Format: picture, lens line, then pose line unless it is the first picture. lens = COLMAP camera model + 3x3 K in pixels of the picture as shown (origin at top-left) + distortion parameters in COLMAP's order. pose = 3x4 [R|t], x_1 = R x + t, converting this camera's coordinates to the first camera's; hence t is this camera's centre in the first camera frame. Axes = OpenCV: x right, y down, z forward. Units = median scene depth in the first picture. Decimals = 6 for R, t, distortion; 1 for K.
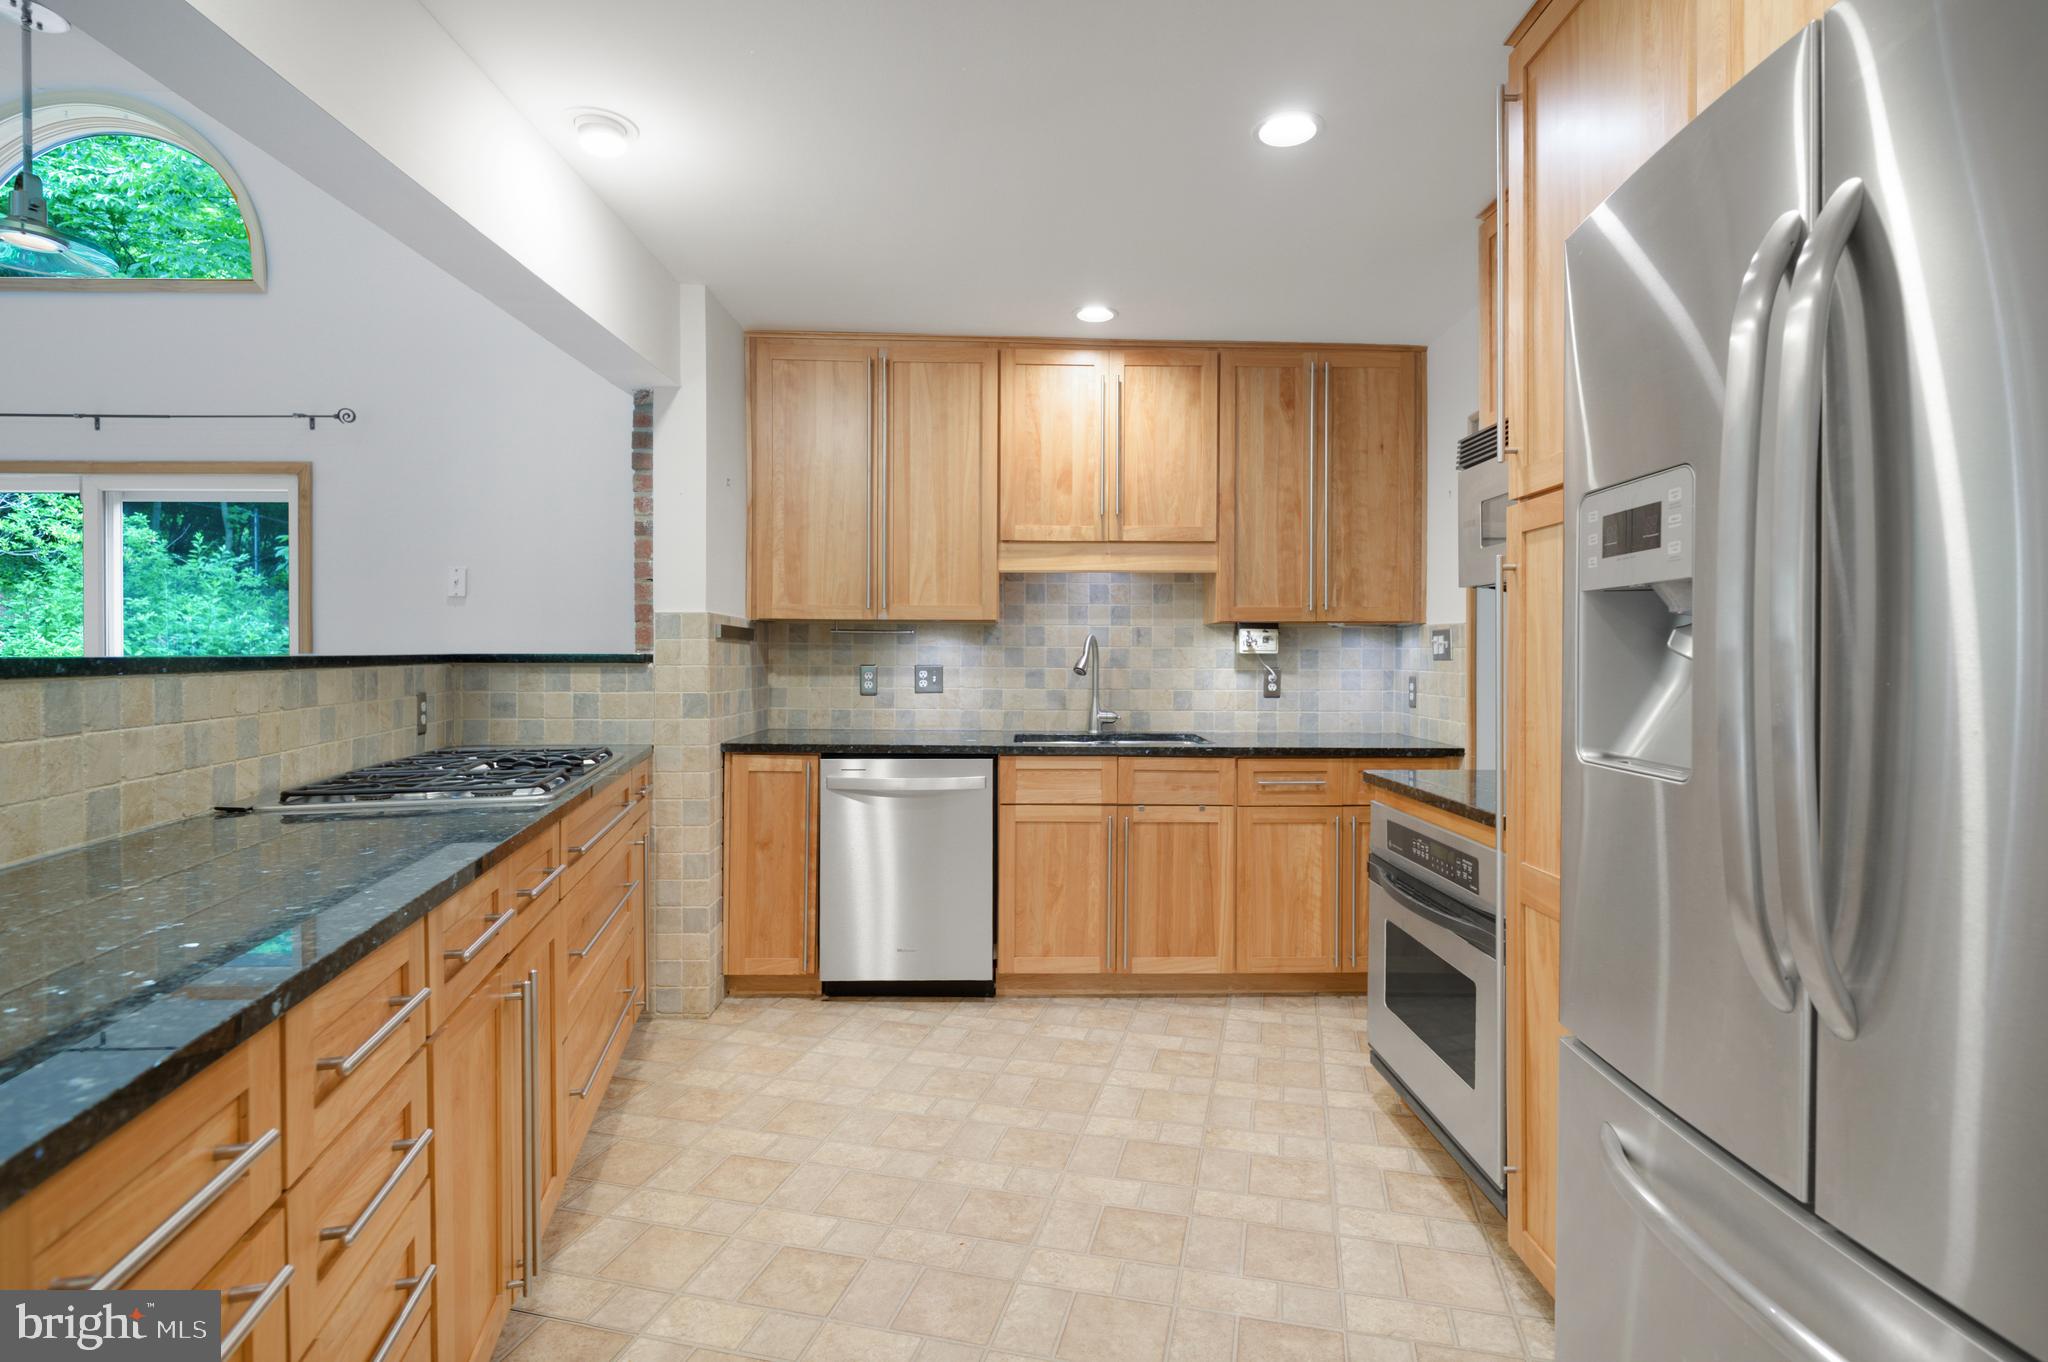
lens RADIAL K [[964.8, 0, 1024.0], [0, 964.8, 681.0], [0, 0, 1]] dist [0.015641, -0.013957]
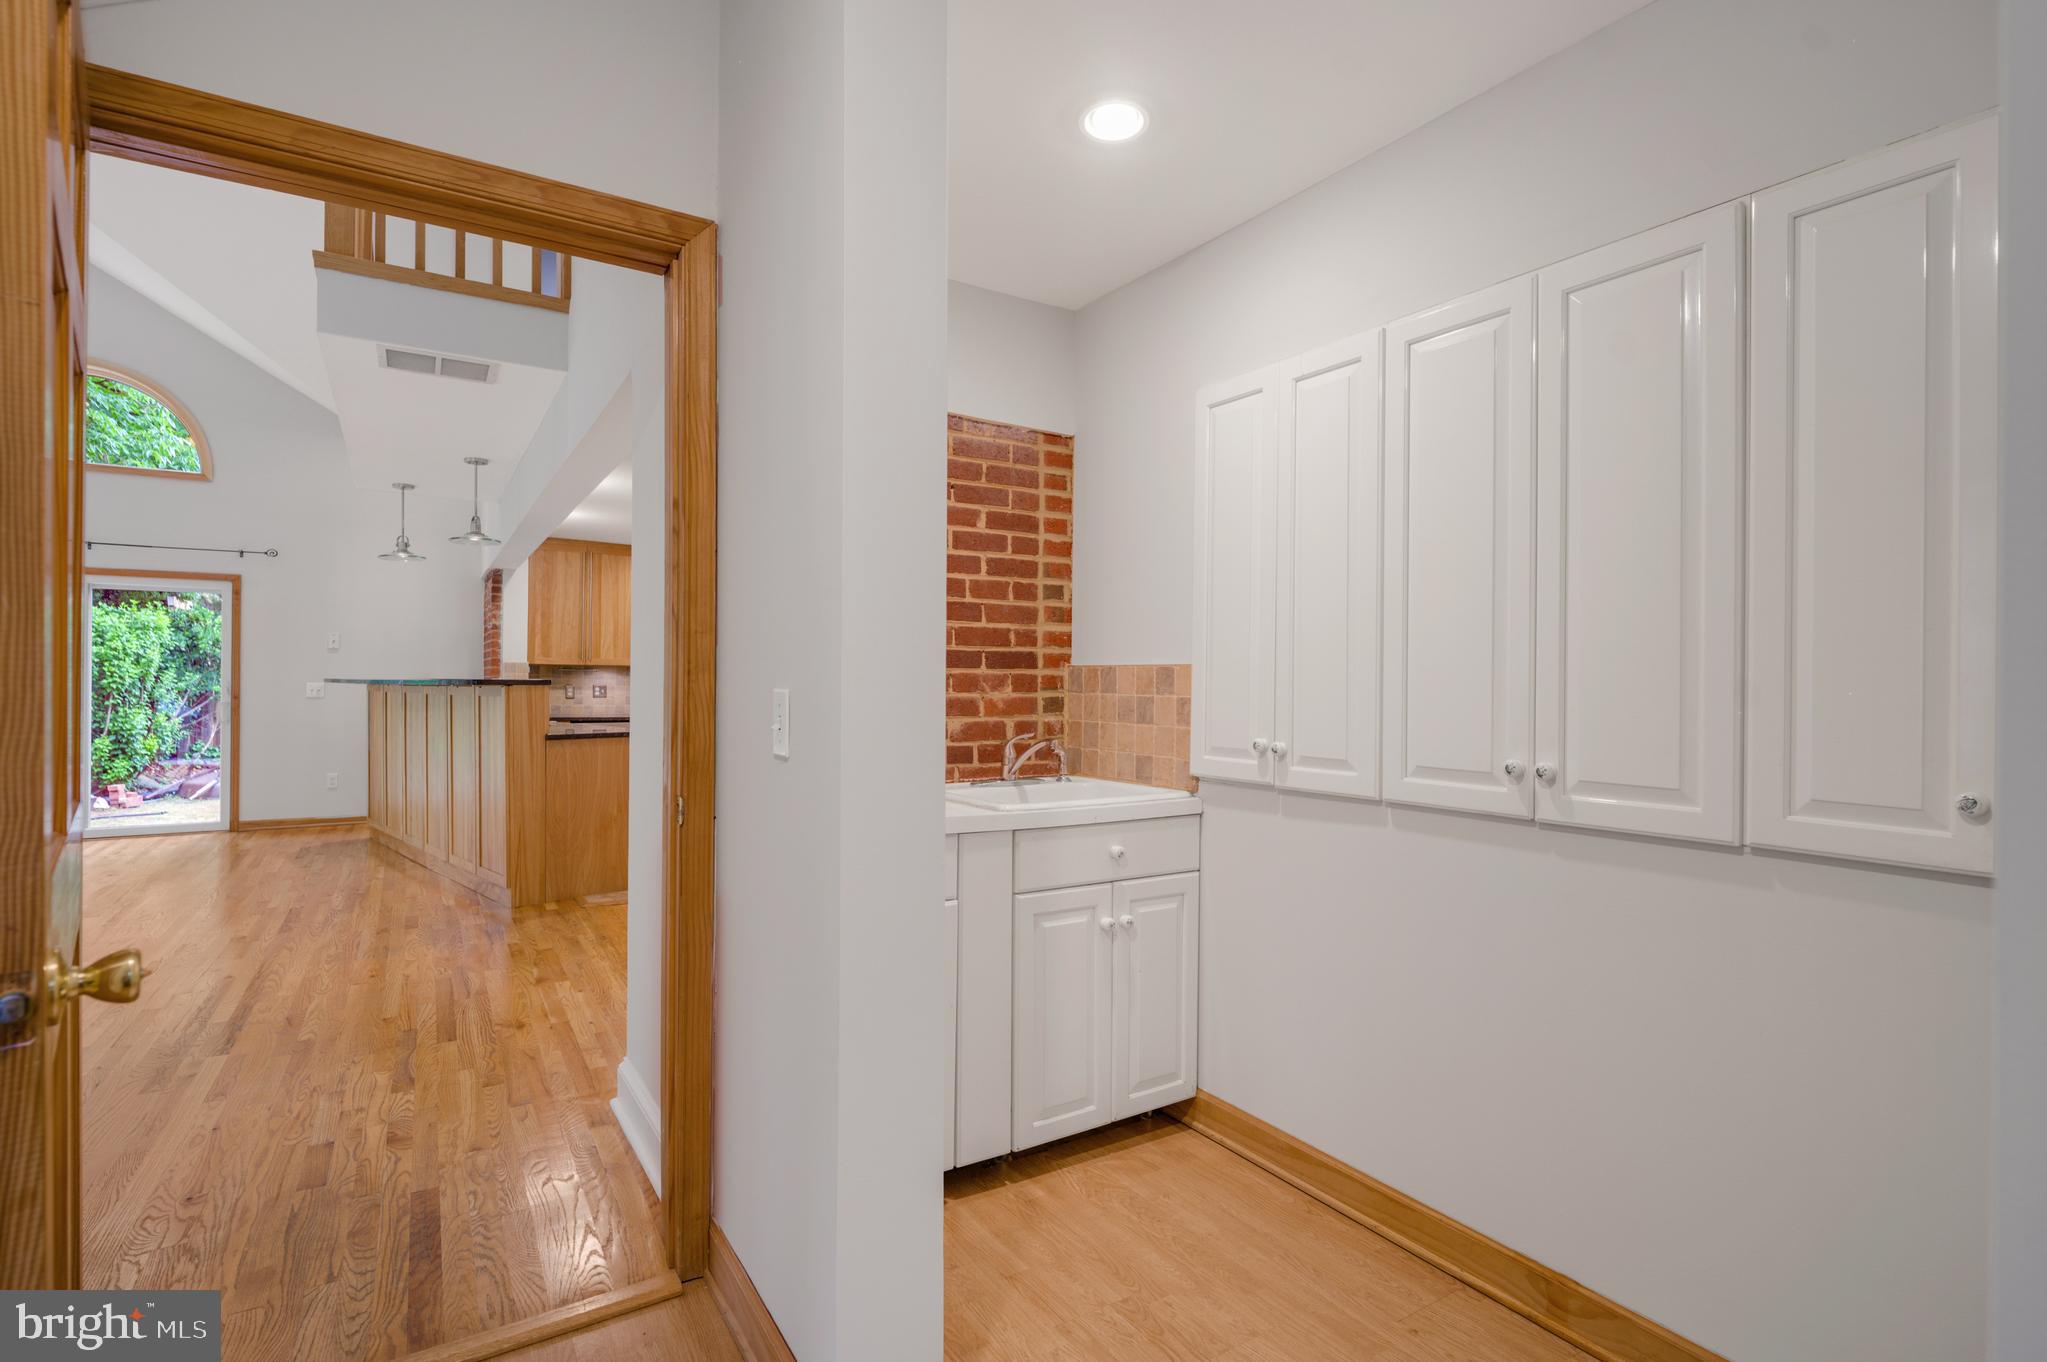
lens RADIAL K [[984.0, 0, 1023.5], [0, 984.0, 681.0], [0, 0, 1]] dist [0.000268, 0.000033]
pose [[0.840872, 0.003393, 0.541223, -0.536227], [0.005877, 0.999864, -0.015400, 0.015854], [-0.541201, 0.016130, 0.840738, -1.497785]]
